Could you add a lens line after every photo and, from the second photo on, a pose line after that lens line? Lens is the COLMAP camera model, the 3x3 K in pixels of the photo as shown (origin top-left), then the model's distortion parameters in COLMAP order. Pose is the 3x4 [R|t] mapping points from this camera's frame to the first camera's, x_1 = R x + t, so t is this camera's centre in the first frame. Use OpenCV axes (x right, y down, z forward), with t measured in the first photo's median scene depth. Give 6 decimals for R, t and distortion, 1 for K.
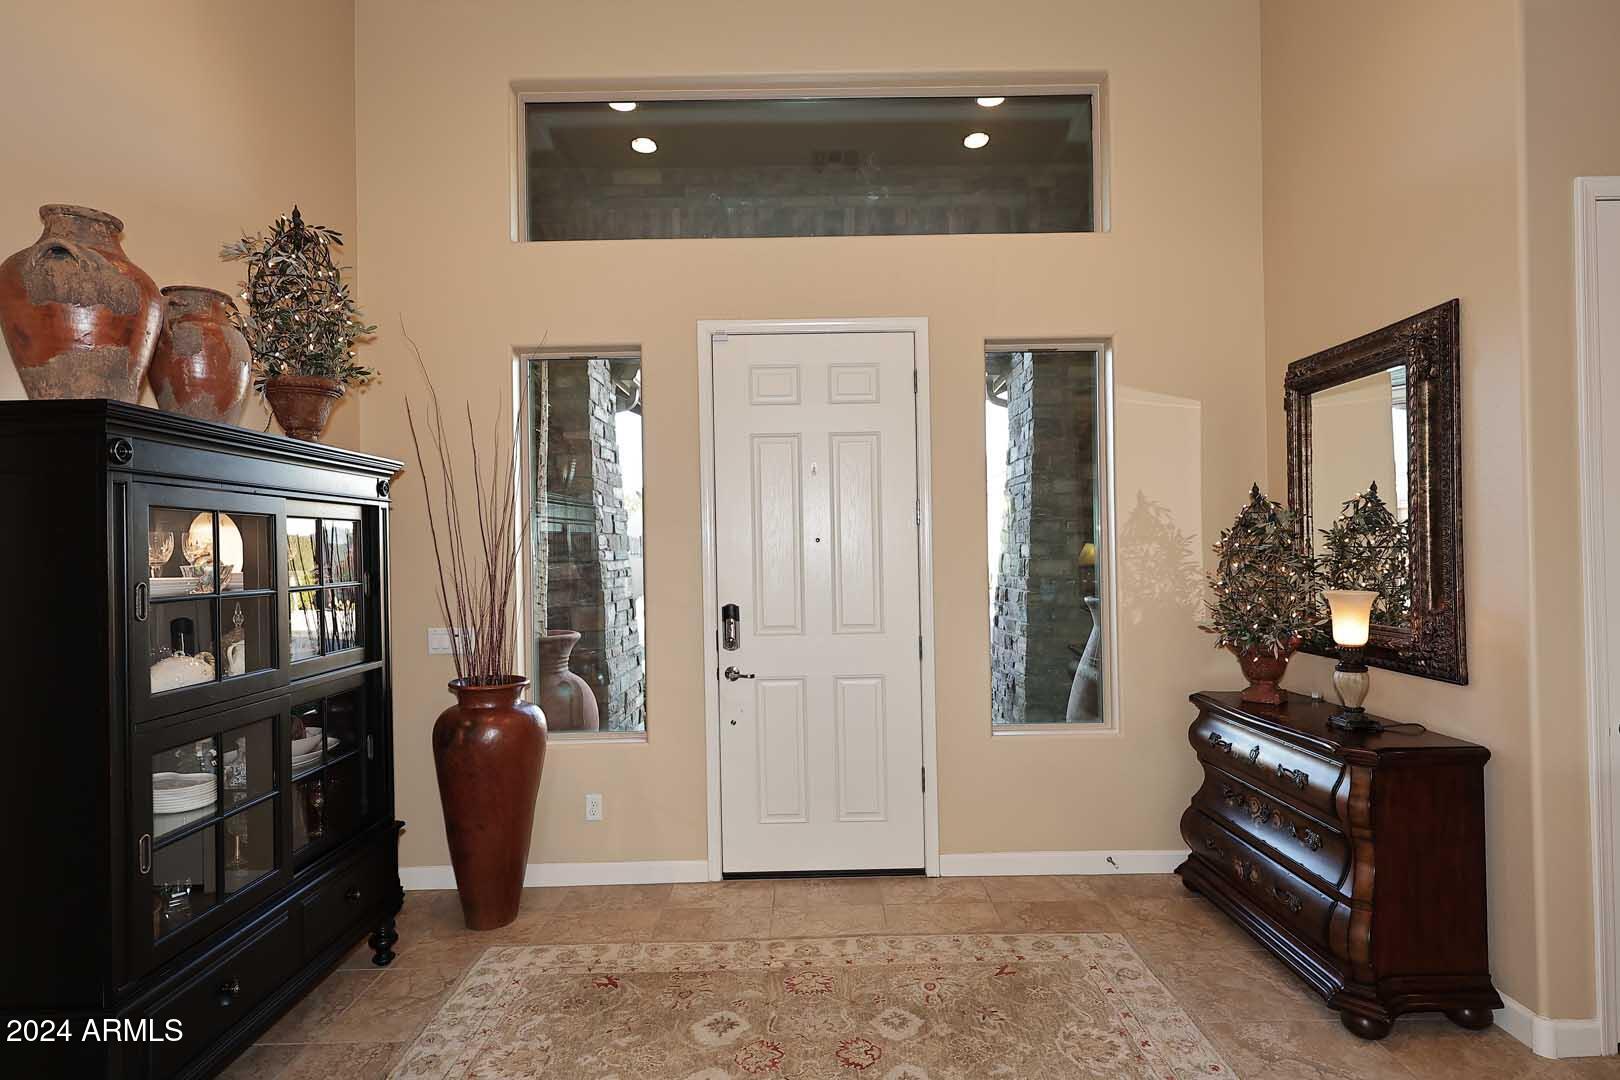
lens RADIAL K [[897.0, 0, 810.1], [0, 897.0, 542.9], [0, 0, 1]] dist [0.006573, 0.000592]
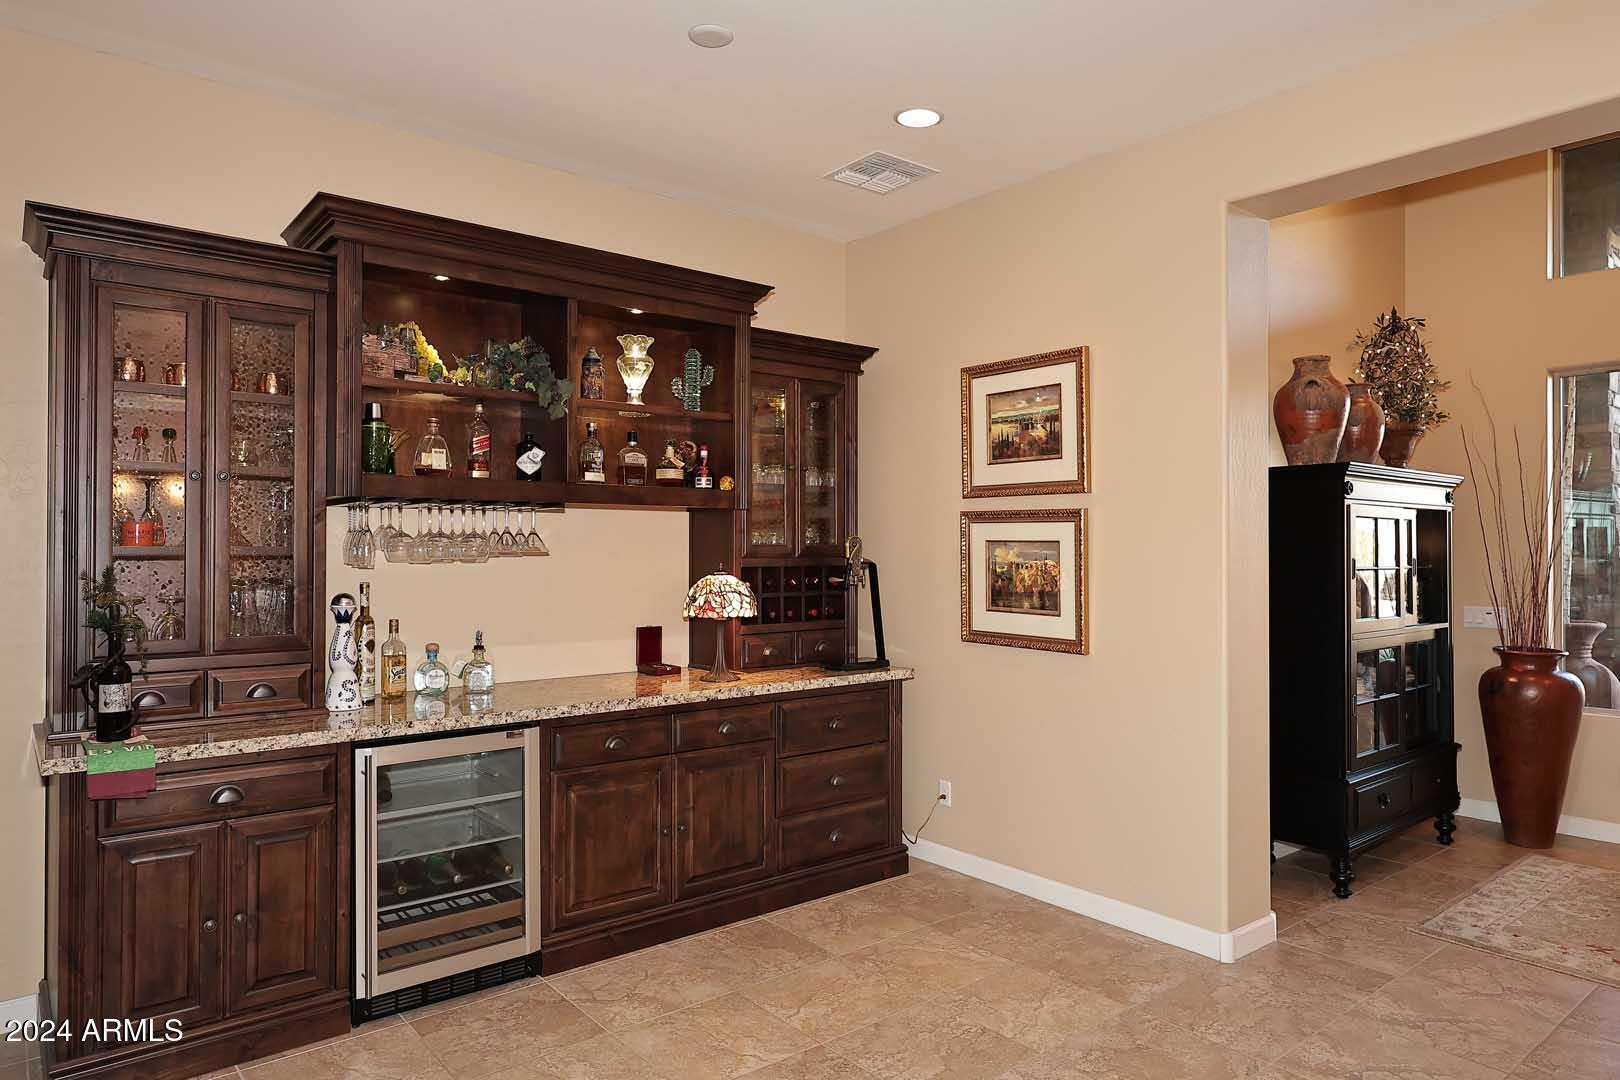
lens RADIAL K [[1020.0, 0, 812.9], [0, 1020.0, 544.9], [0, 0, 1]] dist [0.007867, 0.001029]
pose [[0.648916, 0.014104, -0.760729, 0.077490], [-0.006654, 0.999895, 0.012862, -0.001518], [0.760831, -0.003284, 0.648942, -0.704407]]
